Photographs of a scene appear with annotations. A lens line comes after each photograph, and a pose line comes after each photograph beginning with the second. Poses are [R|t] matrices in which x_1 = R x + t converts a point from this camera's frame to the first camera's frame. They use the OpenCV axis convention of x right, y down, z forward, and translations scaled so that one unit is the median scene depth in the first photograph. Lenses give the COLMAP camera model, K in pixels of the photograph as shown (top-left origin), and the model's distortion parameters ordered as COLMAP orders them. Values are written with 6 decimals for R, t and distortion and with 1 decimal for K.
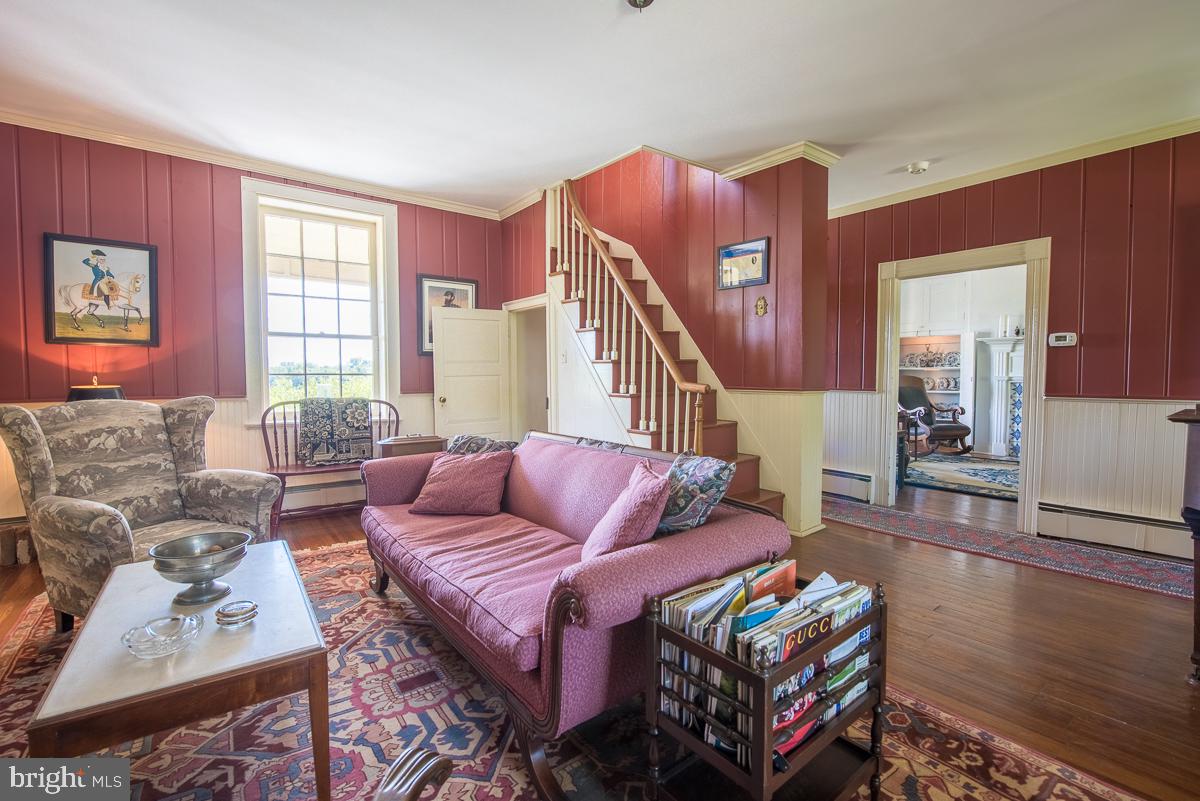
lens RADIAL K [[528.4, 0, 597.4], [0, 528.4, 397.6], [0, 0, 1]] dist [-0.014923, -0.000465]
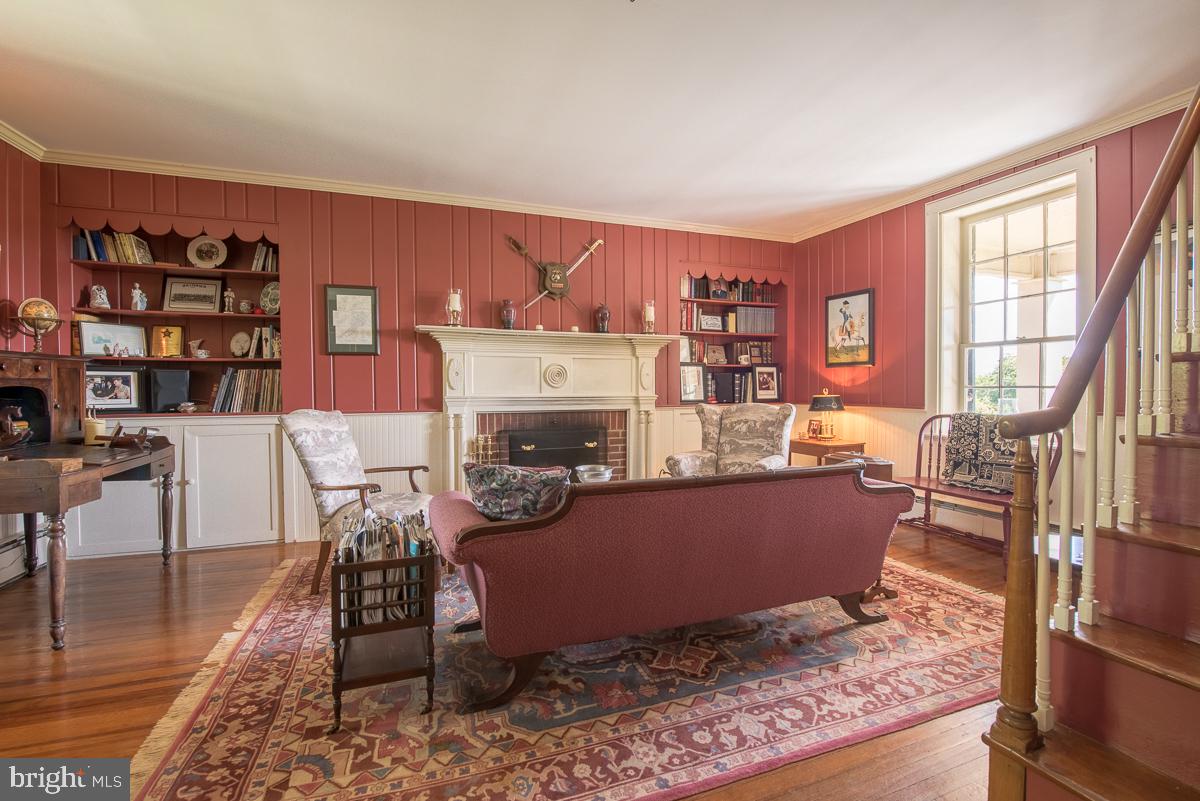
lens RADIAL K [[528.4, 0, 604.3], [0, 528.4, 397.3], [0, 0, 1]] dist [-0.014923, -0.000465]
pose [[-0.270659, 0.017476, -0.962517, 0.486469], [-0.038144, 0.998855, 0.028862, -0.026975], [0.961919, 0.044526, -0.269683, 0.597030]]
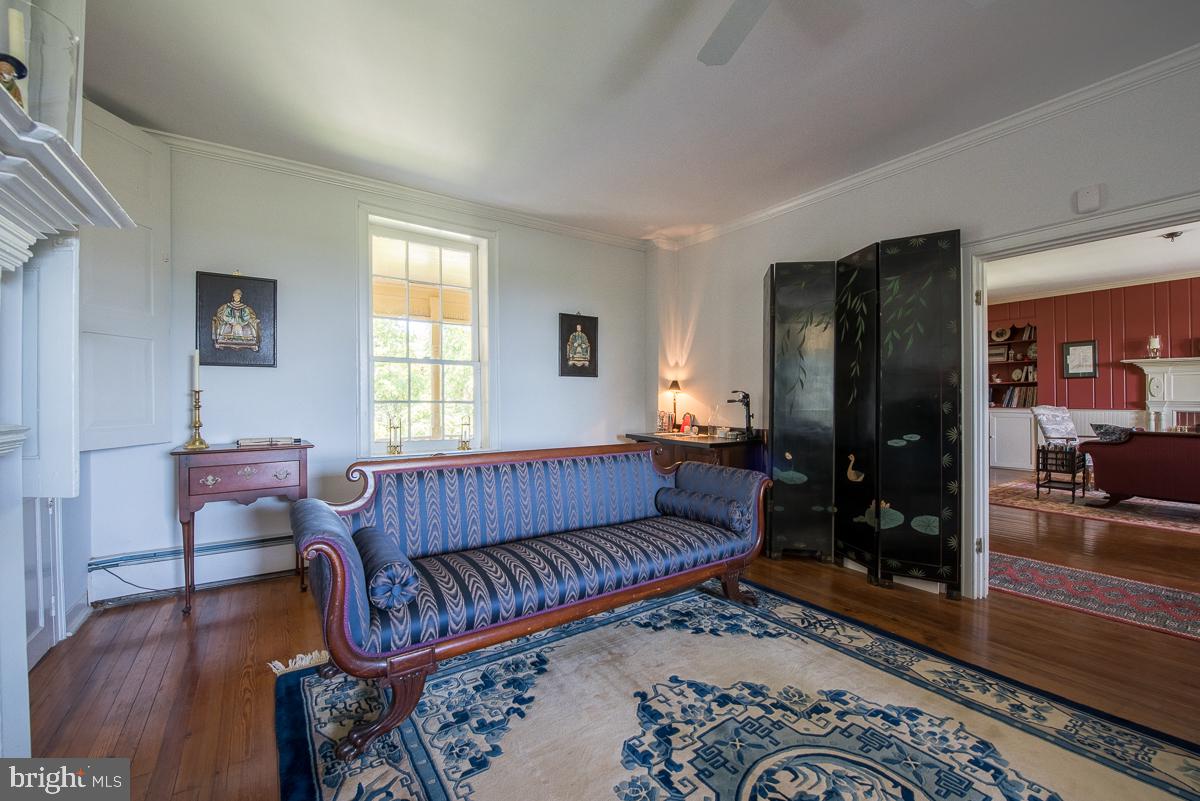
lens RADIAL K [[476.6, 0, 599.7], [0, 476.6, 397.6], [0, 0, 1]] dist [-0.016082, -0.000576]
pose [[-0.998339, 0.006386, 0.057253, 1.257448], [0.008978, 0.998941, 0.045134, -0.080853], [-0.056904, 0.045573, -0.997339, 1.615320]]
